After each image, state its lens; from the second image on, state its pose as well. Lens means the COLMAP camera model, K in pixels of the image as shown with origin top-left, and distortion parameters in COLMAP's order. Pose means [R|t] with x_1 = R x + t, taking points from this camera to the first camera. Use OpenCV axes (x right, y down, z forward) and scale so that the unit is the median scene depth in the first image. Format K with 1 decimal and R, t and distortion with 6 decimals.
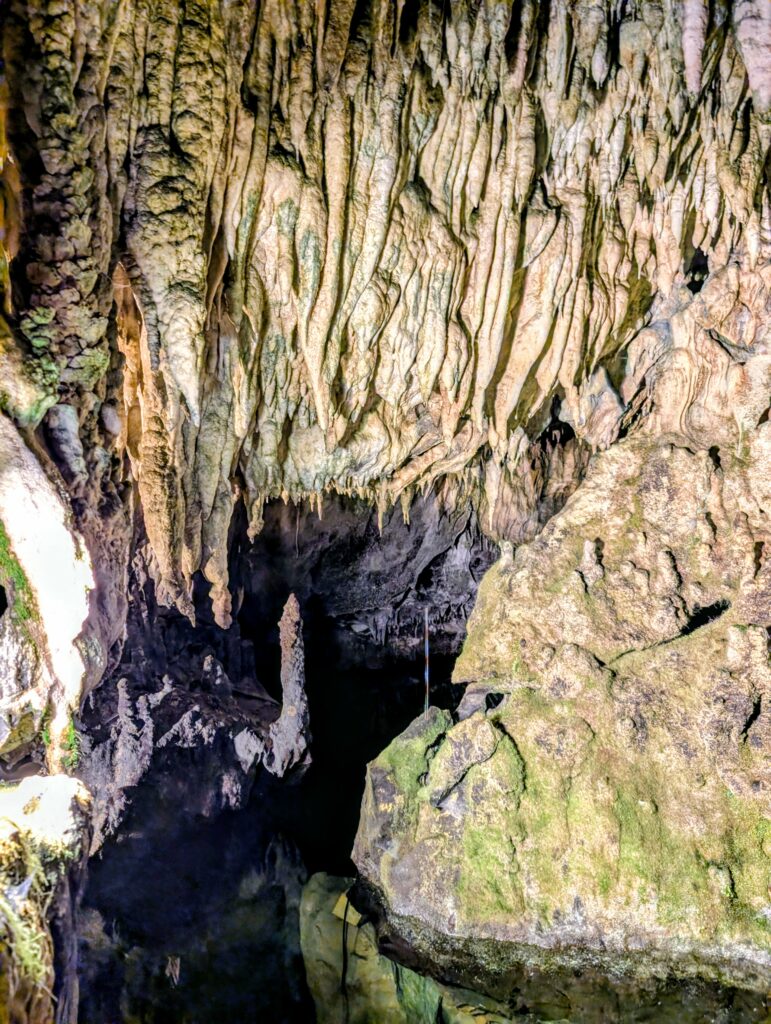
lens RADIAL K [[733.9, 0, 385.5], [0, 733.9, 512.0], [0, 0, 1]] dist [0.002382, 0.002304]
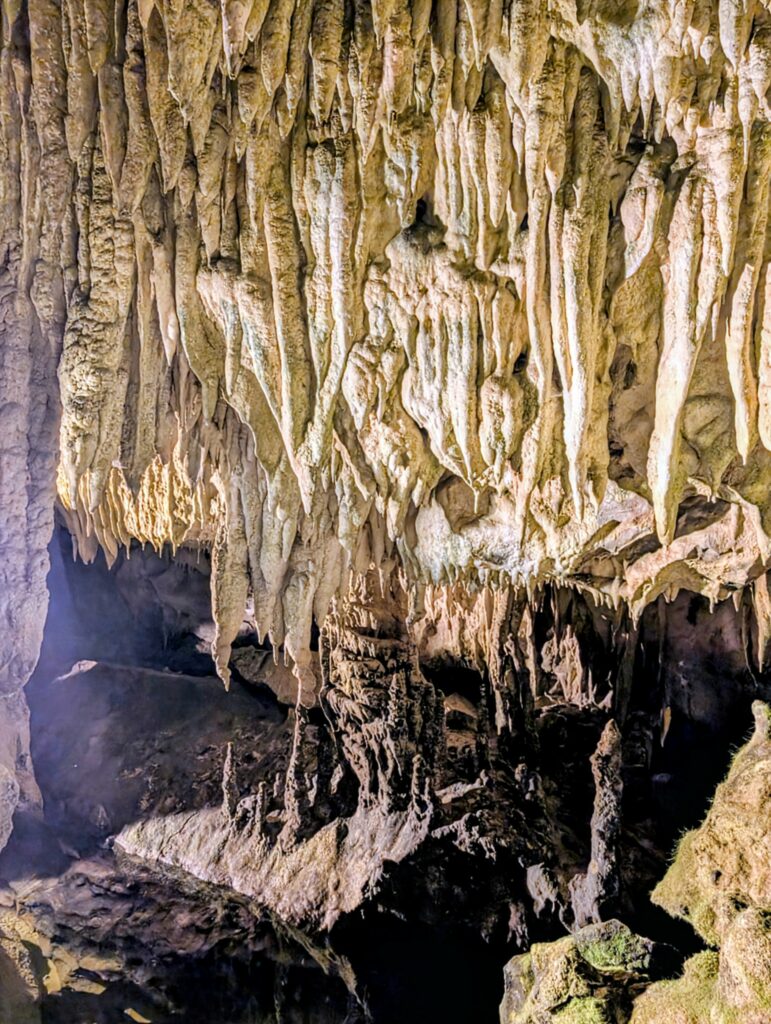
lens RADIAL K [[818.1, 0, 385.5], [0, 818.1, 512.0], [0, 0, 1]] dist [0.002746, 0.000906]
pose [[0.479203, 0.020491, -0.877465, 0.585009], [-0.110670, 0.993159, -0.037246, -0.055375], [0.870699, 0.114957, 0.478193, 0.376463]]
